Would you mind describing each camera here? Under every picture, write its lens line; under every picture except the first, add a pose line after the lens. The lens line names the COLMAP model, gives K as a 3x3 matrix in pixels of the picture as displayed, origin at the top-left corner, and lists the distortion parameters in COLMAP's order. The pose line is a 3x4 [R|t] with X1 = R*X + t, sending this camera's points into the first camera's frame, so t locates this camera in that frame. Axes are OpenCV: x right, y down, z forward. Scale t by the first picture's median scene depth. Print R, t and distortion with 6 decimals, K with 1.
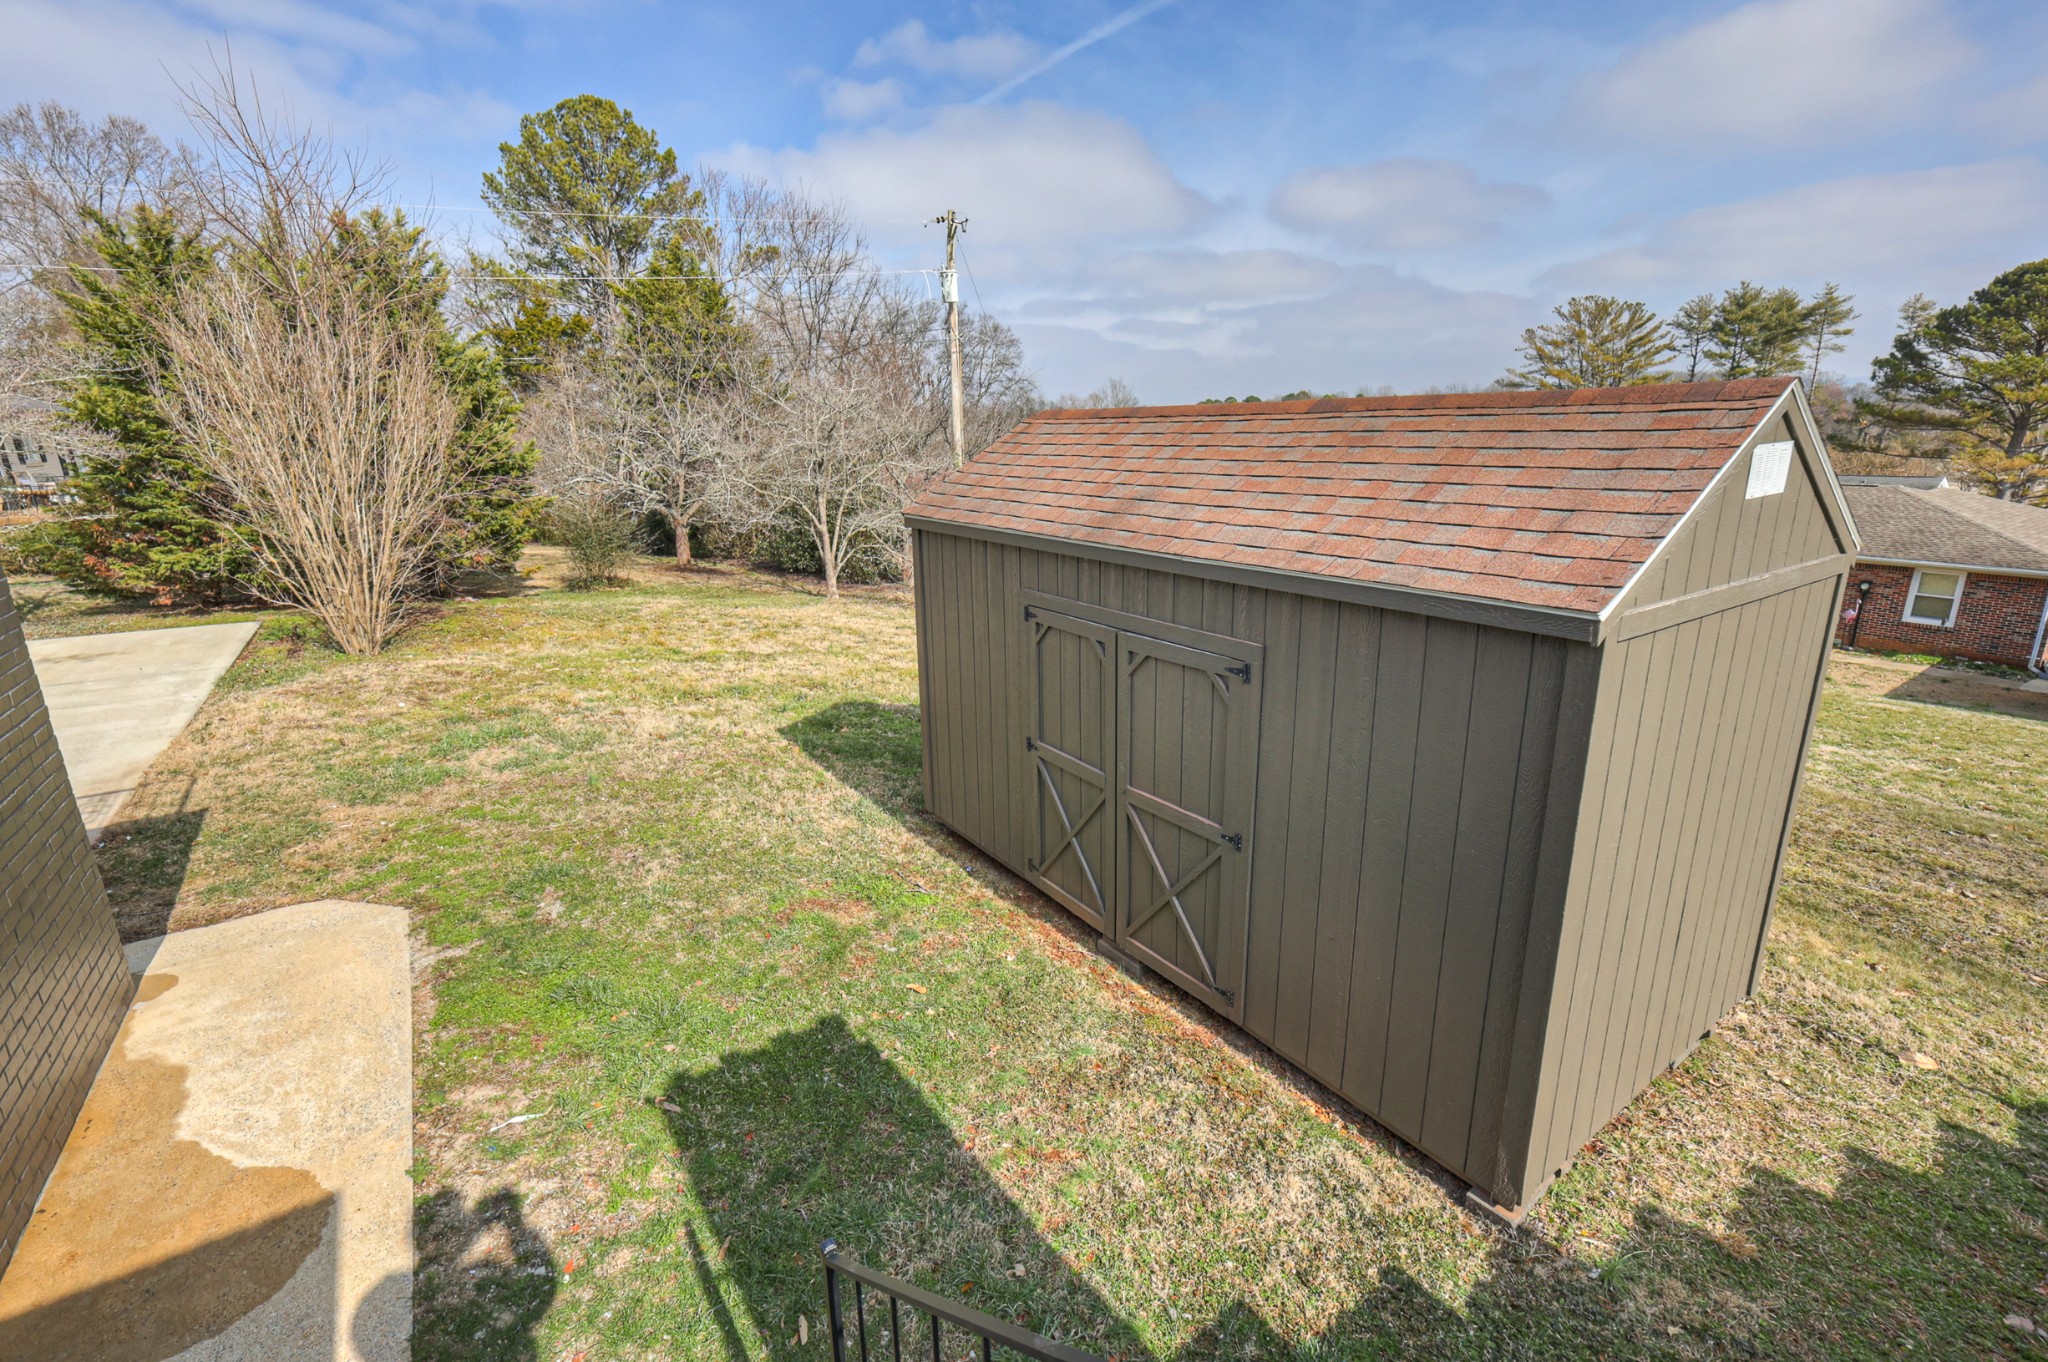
lens RADIAL K [[891.0, 0, 1016.4], [0, 891.0, 668.2], [0, 0, 1]] dist [0.007135, -0.002052]
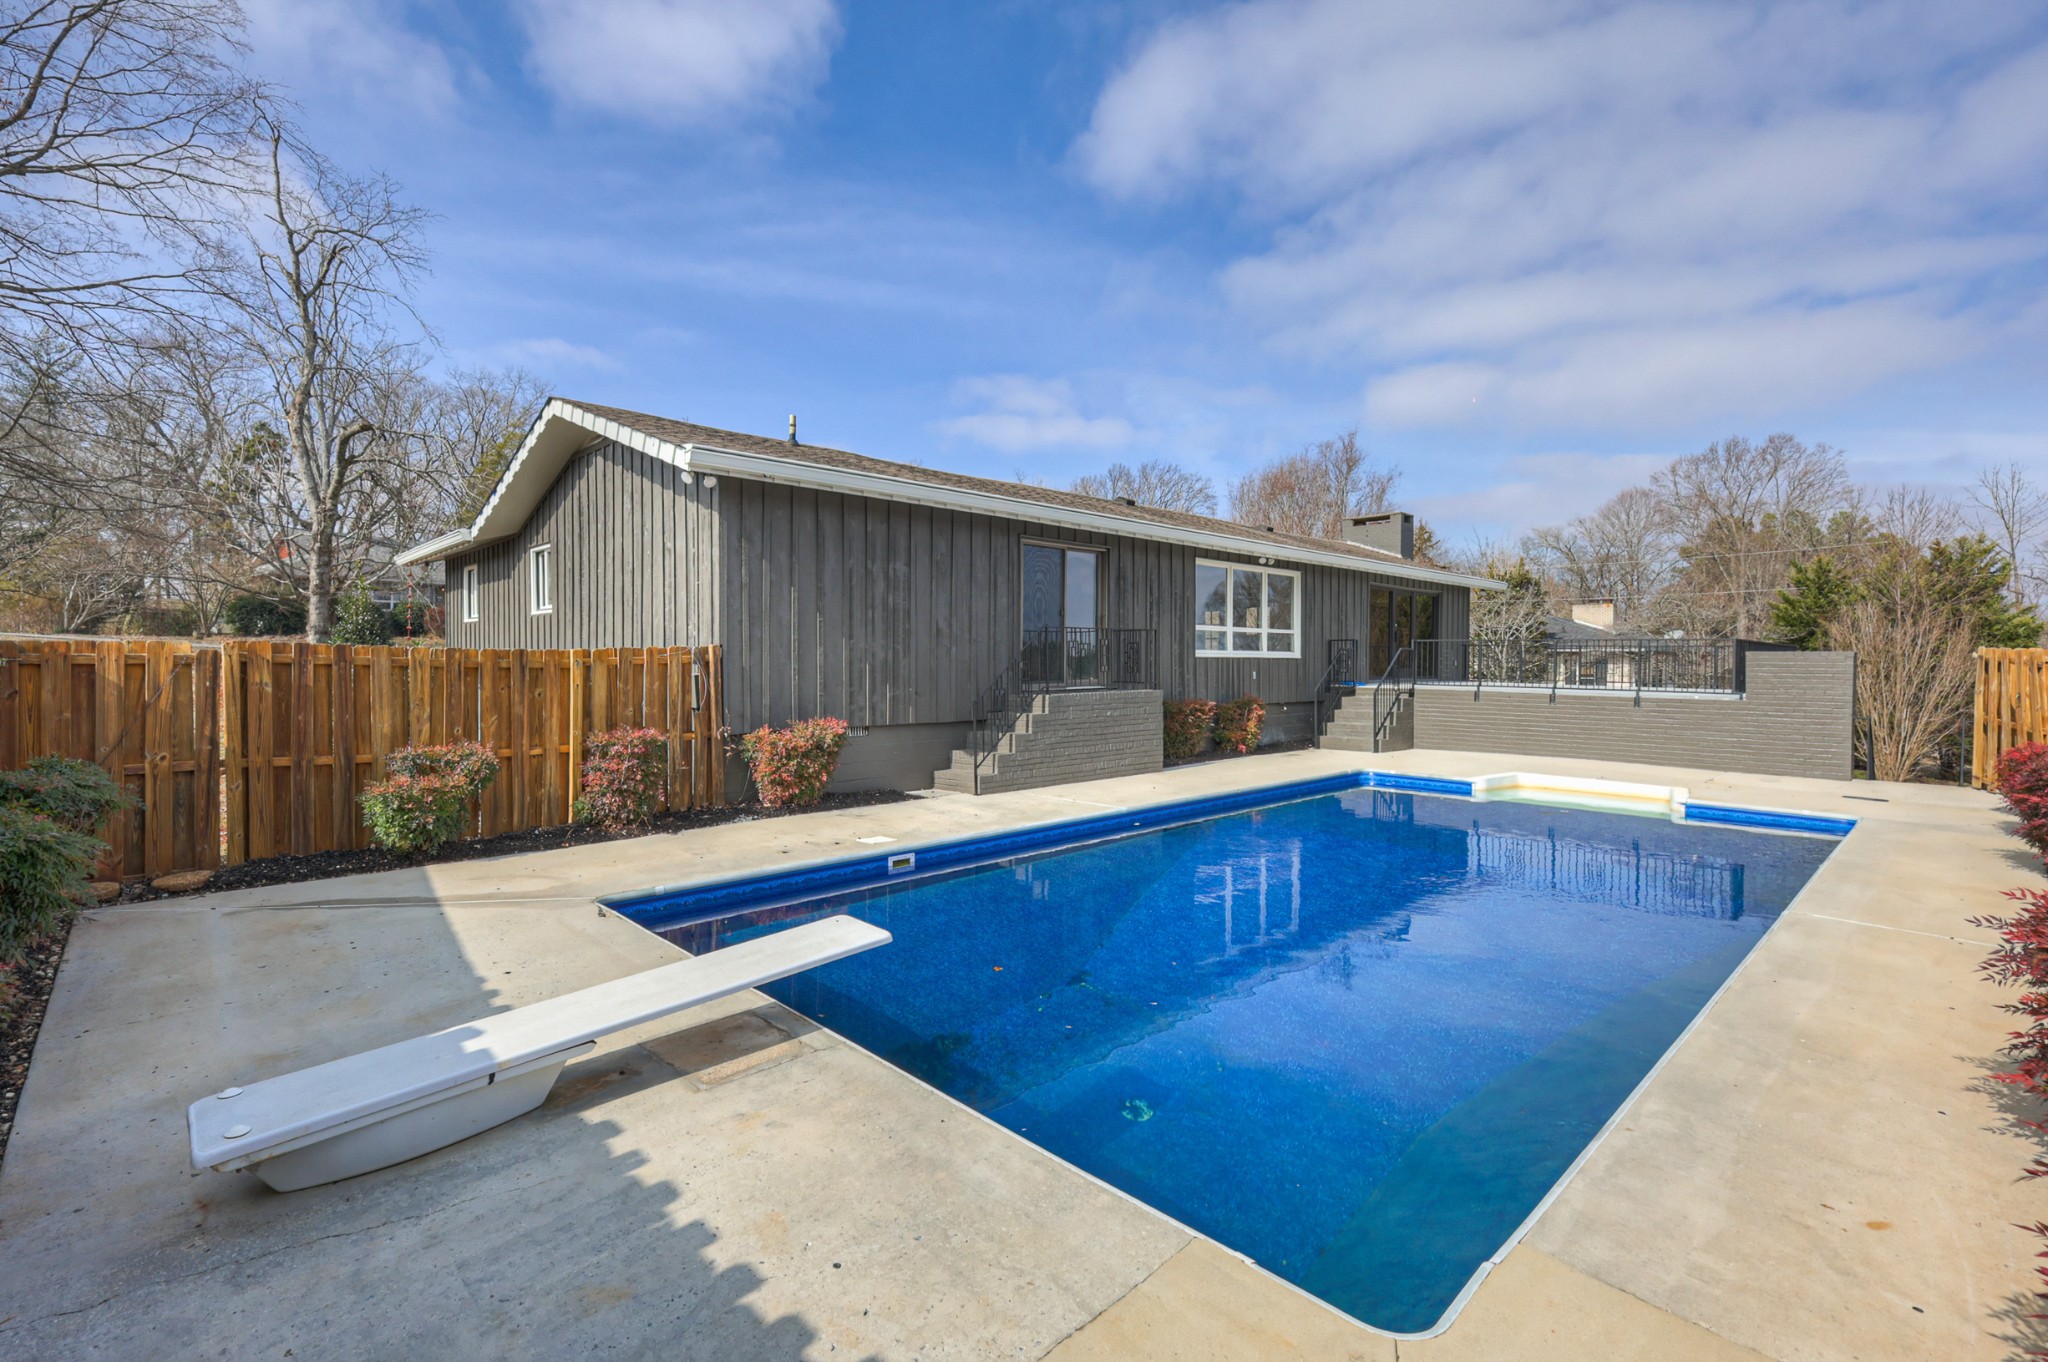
lens RADIAL K [[891.0, 0, 1036.5], [0, 891.0, 673.8], [0, 0, 1]] dist [0.007135, -0.002052]
pose [[0.173703, 0.035344, -0.984164, 0.582162], [-0.262905, 0.964750, -0.011755, 0.180483], [0.949057, 0.260783, 0.176872, -0.794967]]
